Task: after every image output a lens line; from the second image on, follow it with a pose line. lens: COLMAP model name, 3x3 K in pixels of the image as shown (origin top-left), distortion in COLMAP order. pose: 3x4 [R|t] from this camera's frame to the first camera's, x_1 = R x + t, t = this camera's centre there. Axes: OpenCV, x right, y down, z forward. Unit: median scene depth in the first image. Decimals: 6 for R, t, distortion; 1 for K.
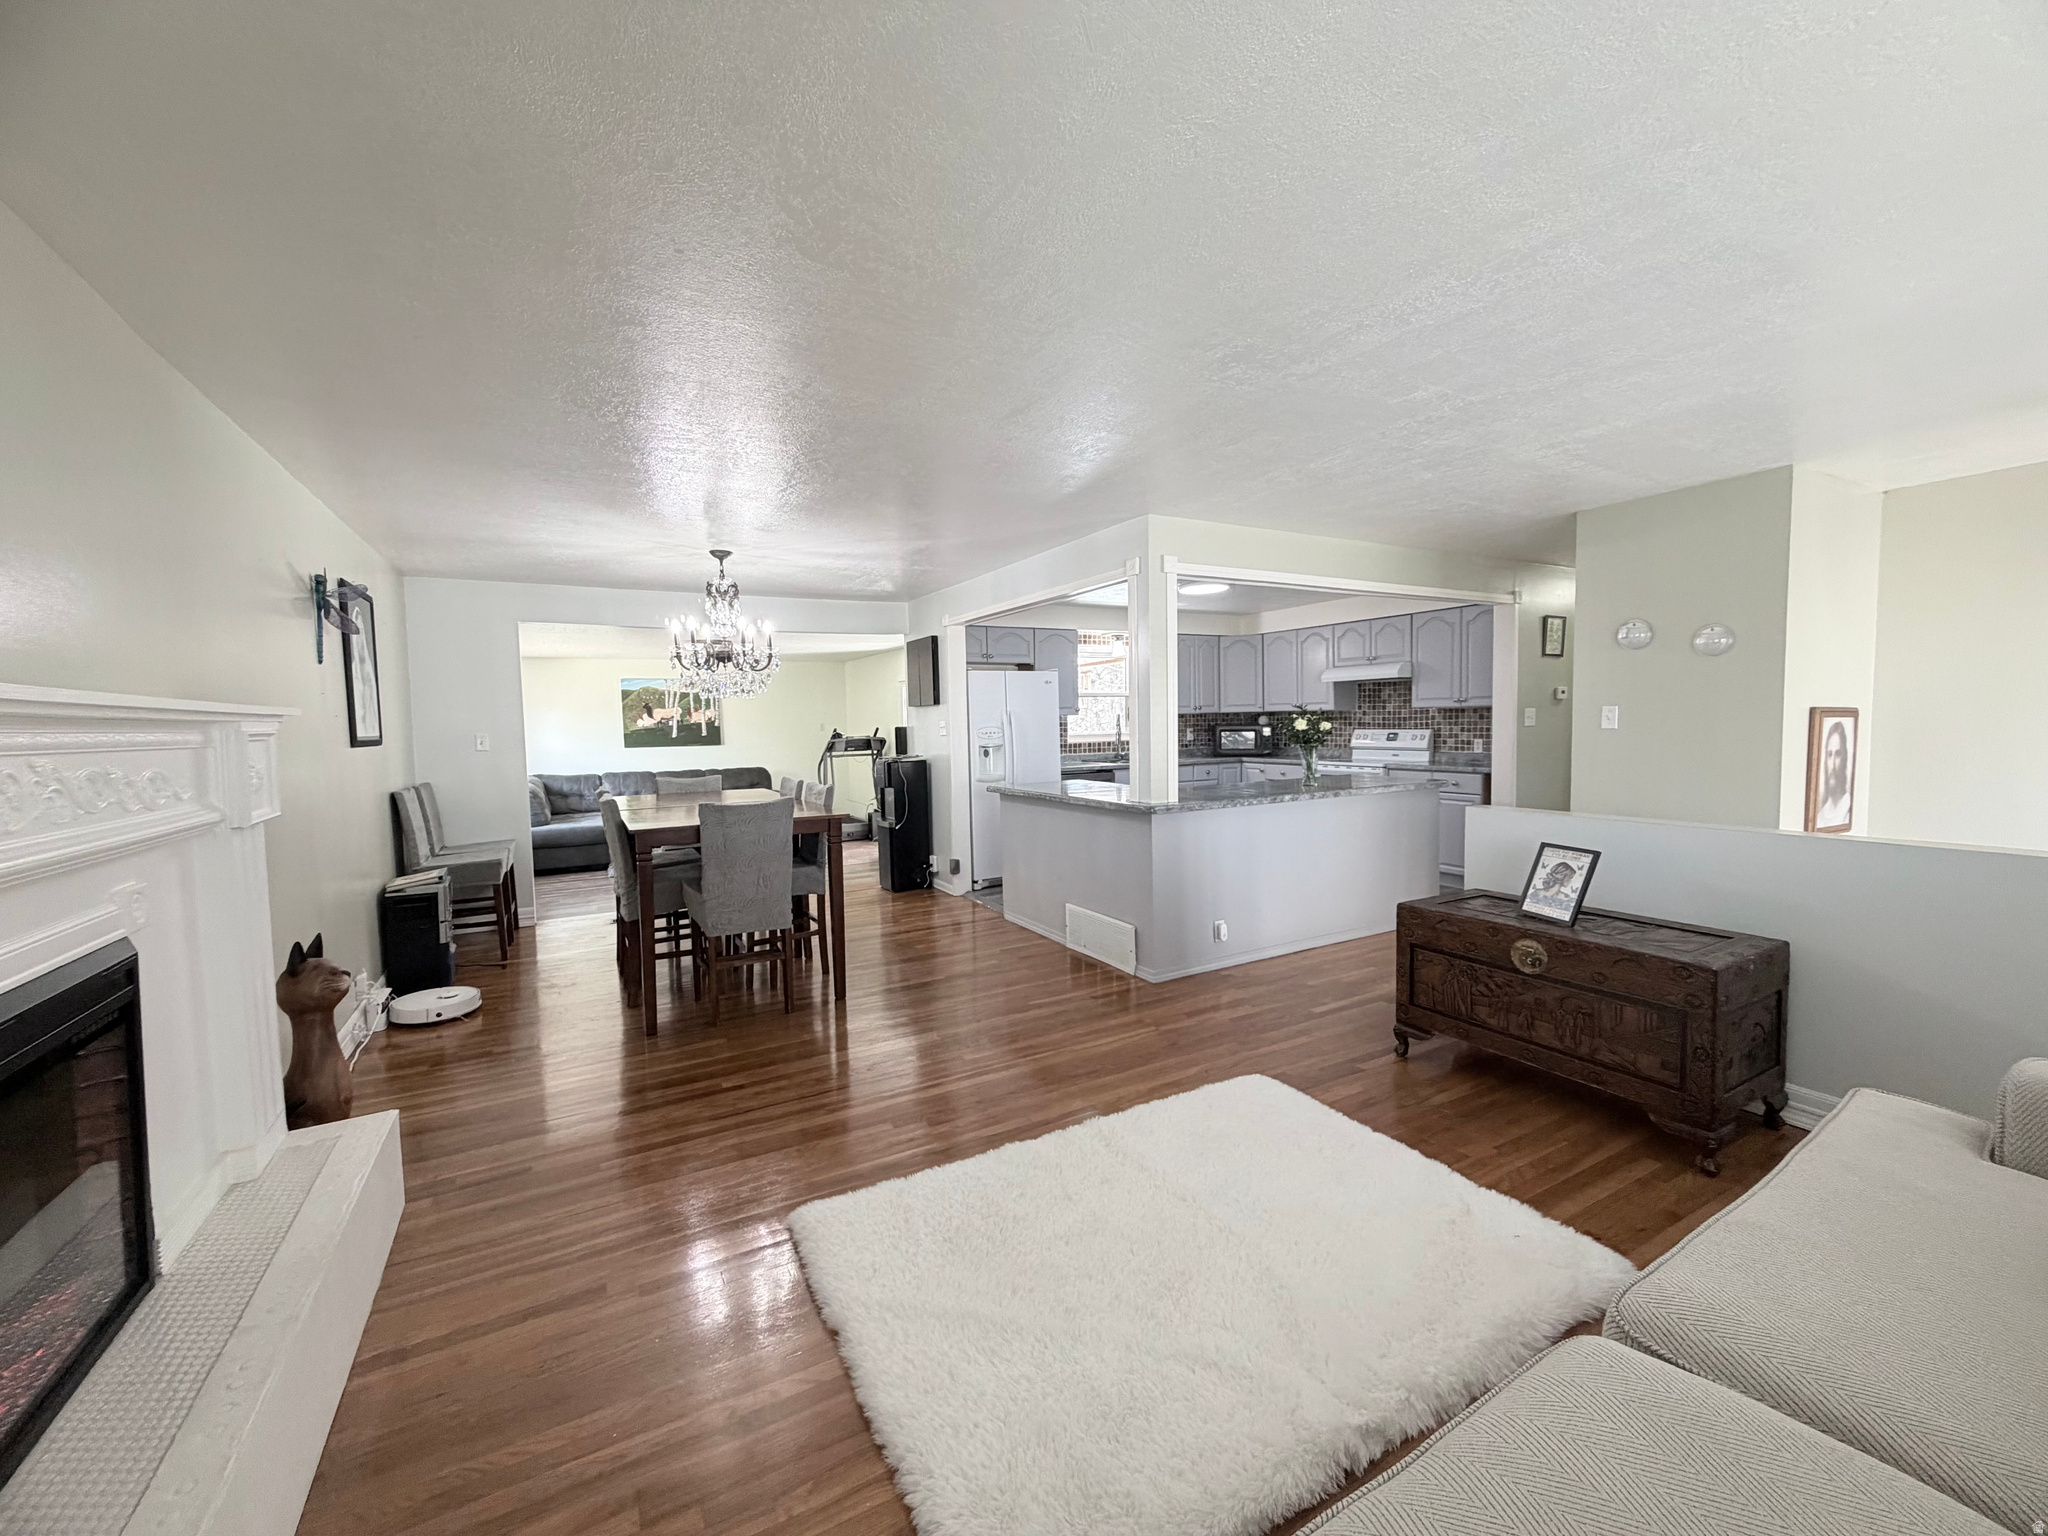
lens RADIAL K [[814.1, 0, 1016.8], [0, 814.1, 767.8], [0, 0, 1]] dist [0.001104, 0.000479]
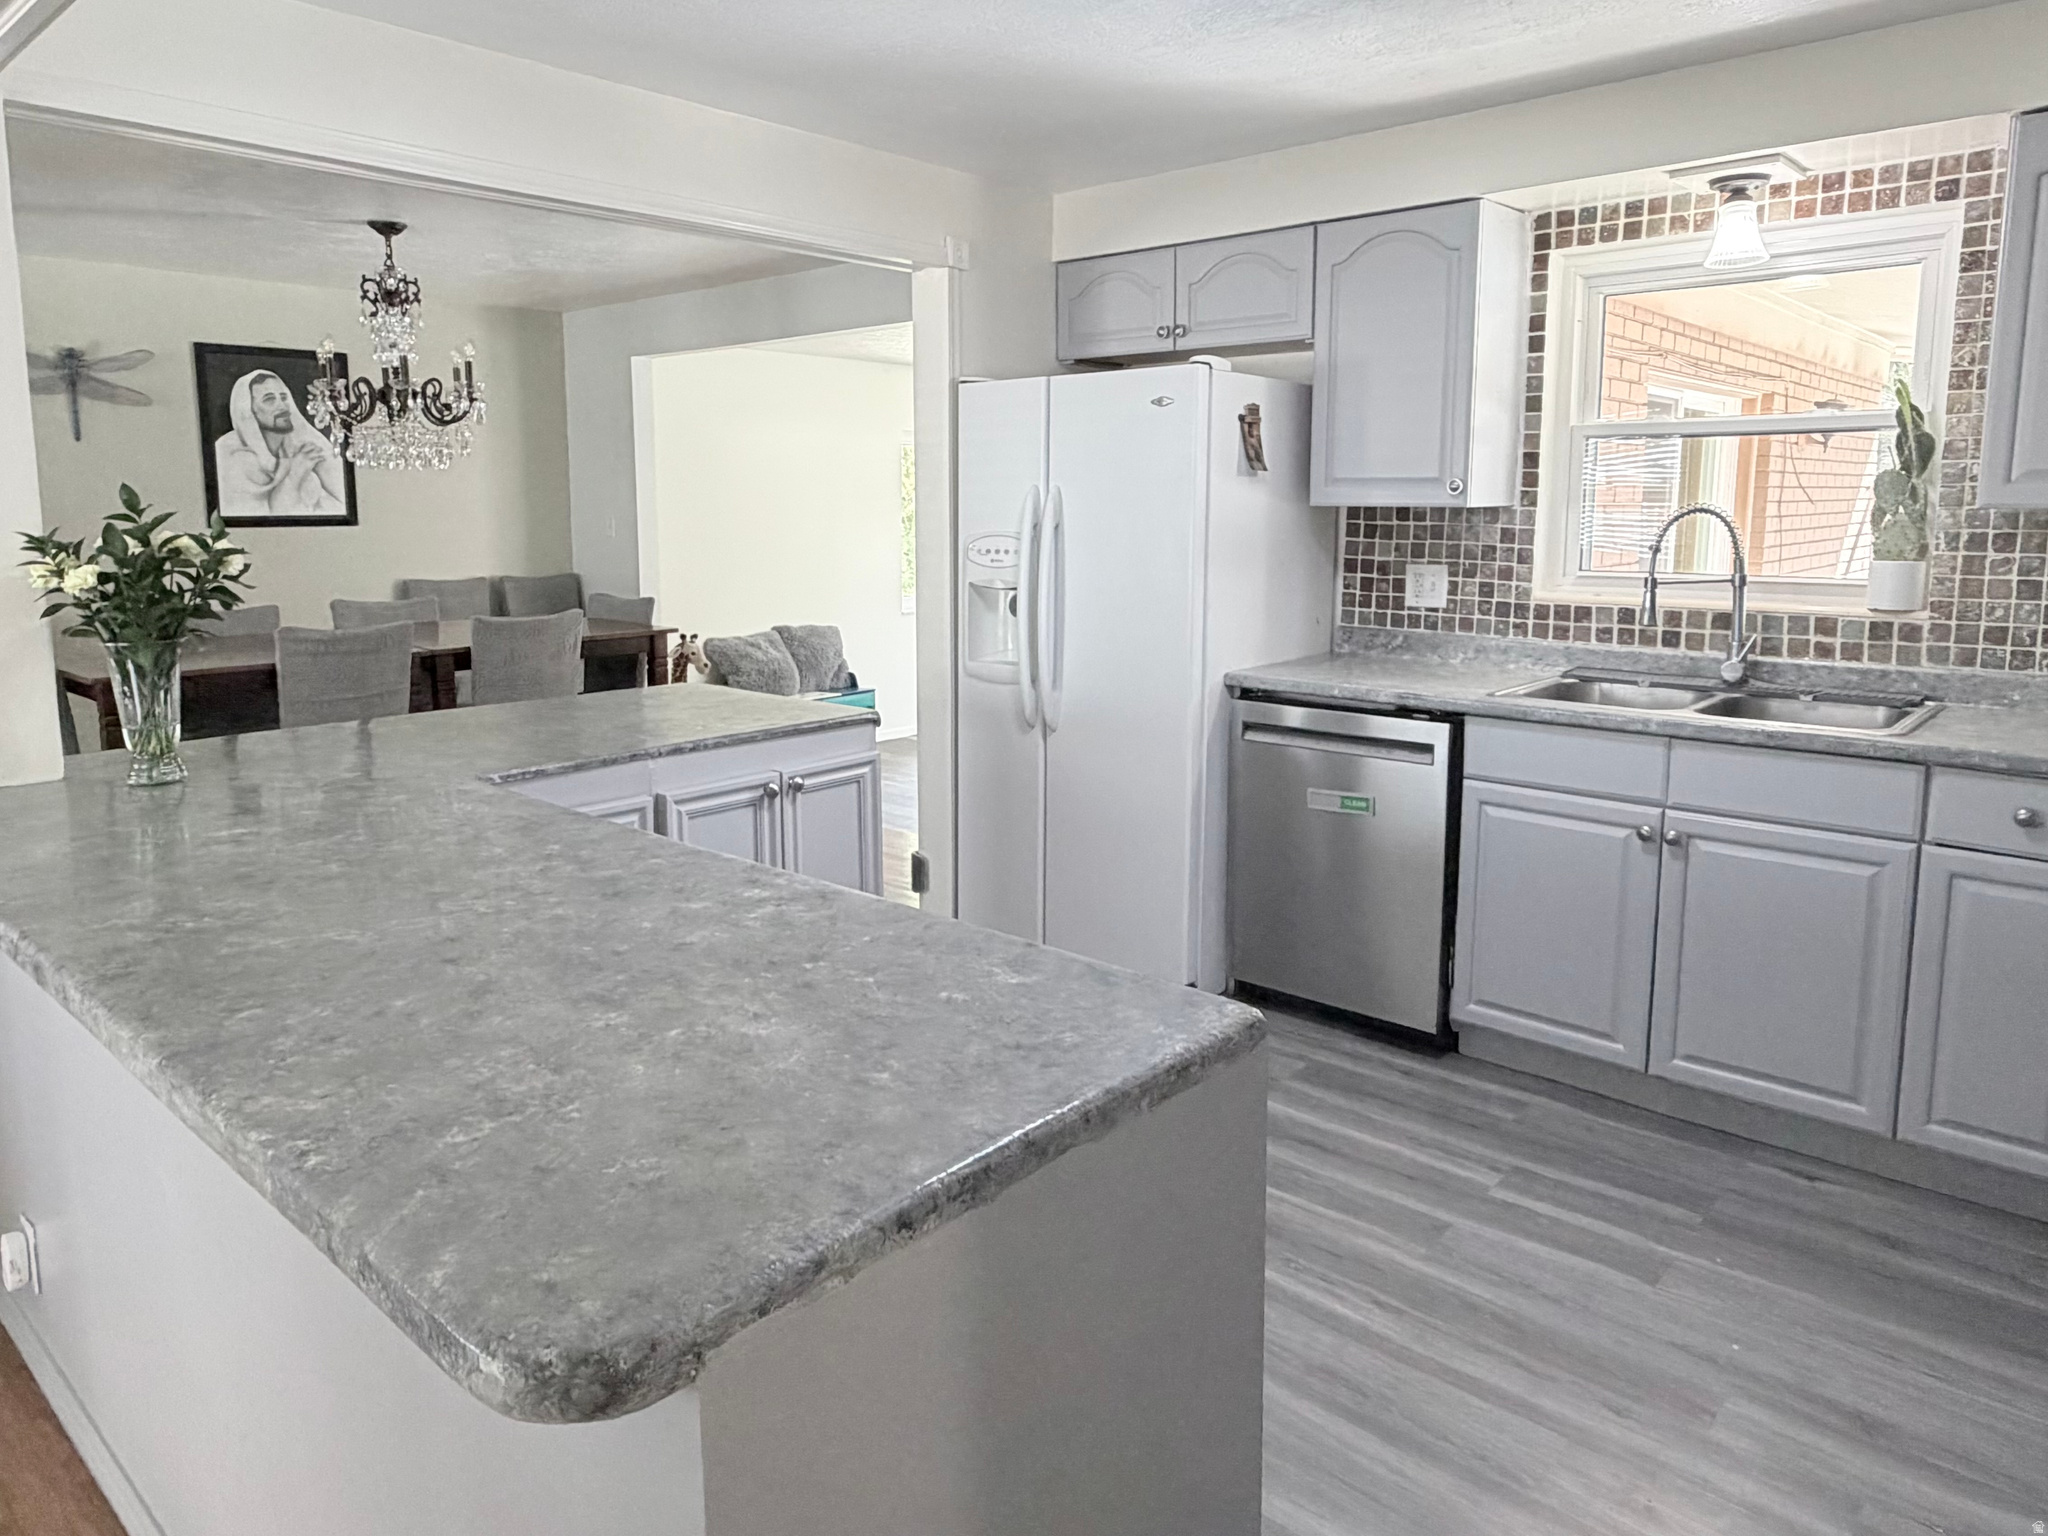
lens RADIAL K [[1336.1, 0, 991.3], [0, 1336.1, 678.0], [0, 0, 1]] dist [0.000121, 0.002750]
pose [[0.316310, 0.146669, -0.937249, 0.485549], [-0.060361, 0.989086, 0.134409, -0.059949], [0.946734, 0.014058, 0.321711, 0.716335]]
